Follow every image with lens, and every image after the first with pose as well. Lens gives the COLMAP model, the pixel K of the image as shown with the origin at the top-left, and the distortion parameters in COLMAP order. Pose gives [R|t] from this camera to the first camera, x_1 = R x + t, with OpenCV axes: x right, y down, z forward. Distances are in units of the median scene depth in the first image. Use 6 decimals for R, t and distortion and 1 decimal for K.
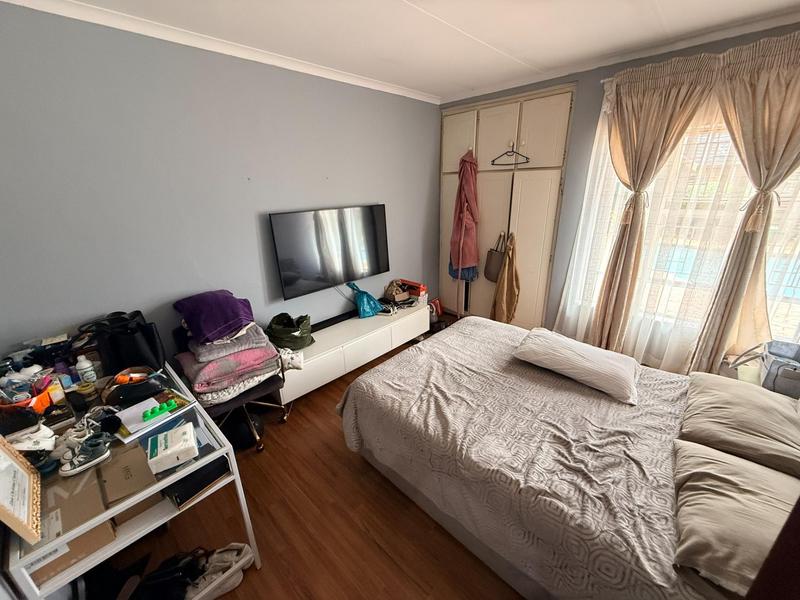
lens RADIAL K [[321.1, 0, 395.0], [0, 321.1, 299.8], [0, 0, 1]] dist [-0.002366, 0.000244]
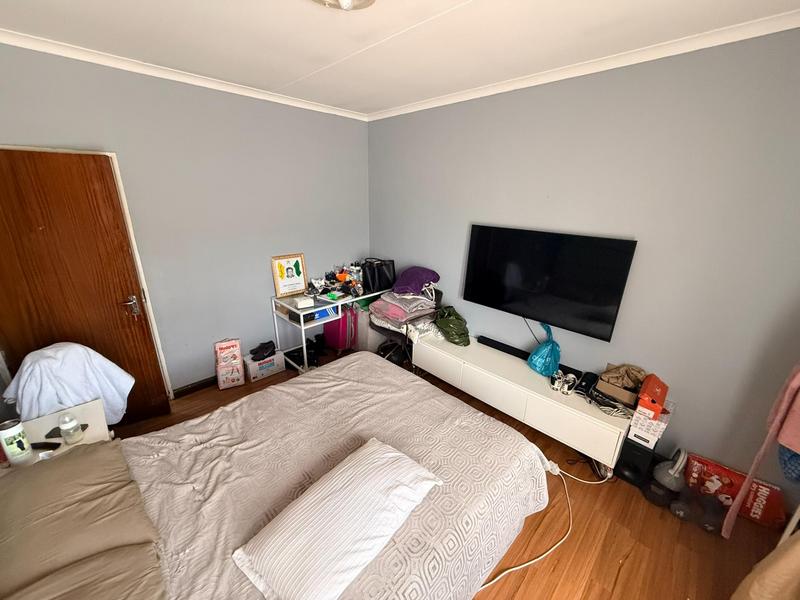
lens RADIAL K [[321.1, 0, 396.1], [0, 321.1, 300.0], [0, 0, 1]] dist [-0.002366, 0.000244]
pose [[-0.037792, 0.350094, -0.935952, 0.938932], [-0.350680, 0.872407, 0.340484, -0.383233], [0.935732, 0.341087, 0.089801, 0.858234]]
